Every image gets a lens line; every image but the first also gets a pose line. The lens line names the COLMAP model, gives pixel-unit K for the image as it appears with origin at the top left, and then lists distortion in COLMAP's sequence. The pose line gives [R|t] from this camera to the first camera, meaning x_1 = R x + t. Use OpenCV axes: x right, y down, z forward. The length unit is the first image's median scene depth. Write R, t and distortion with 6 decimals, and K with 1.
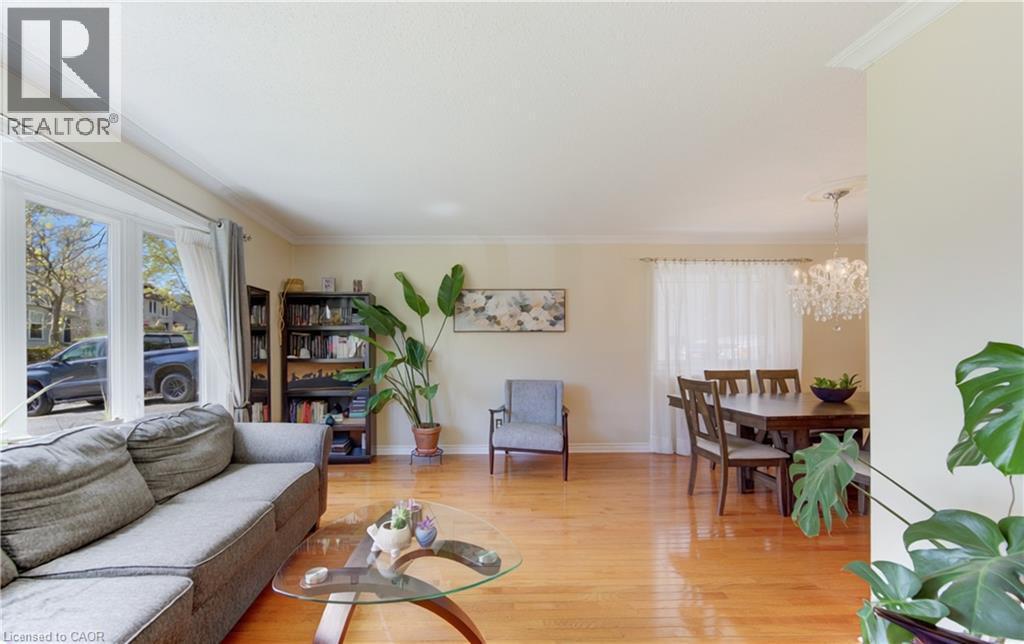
lens RADIAL K [[390.9, 0, 464.1], [0, 390.9, 350.4], [0, 0, 1]] dist [0.000442, -0.000125]
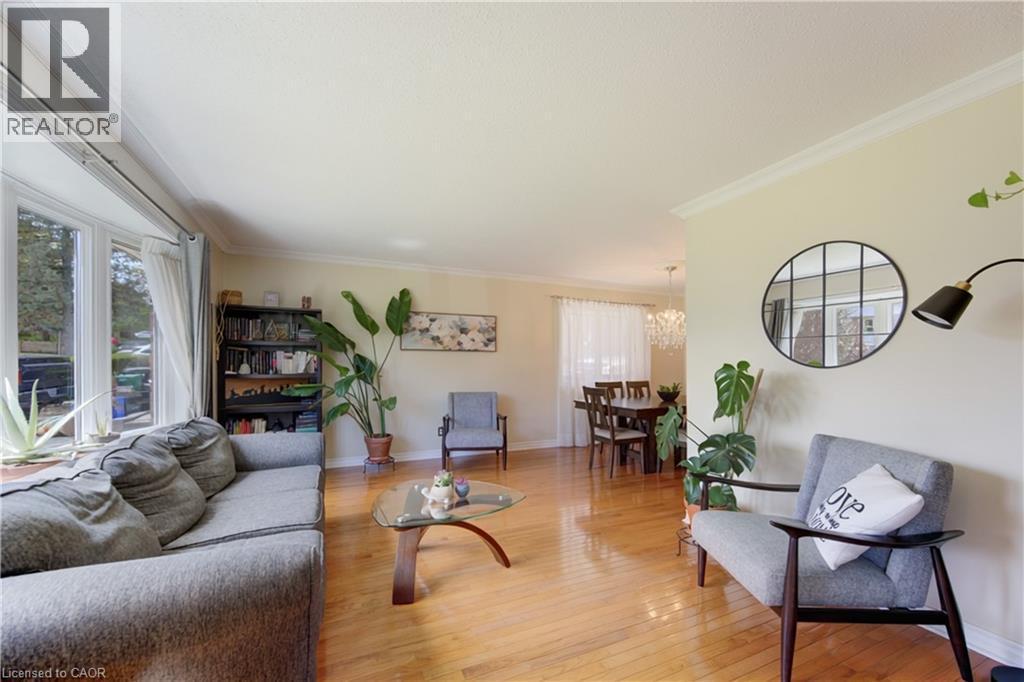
lens RADIAL K [[411.3, 0, 512.7], [0, 411.3, 365.1], [0, 0, 1]] dist [-0.000079, -0.000018]
pose [[0.918225, 0.006830, 0.396001, -0.210196], [-0.004273, 0.999964, -0.007338, 0.003059], [-0.396037, 0.005046, 0.918221, -0.198072]]
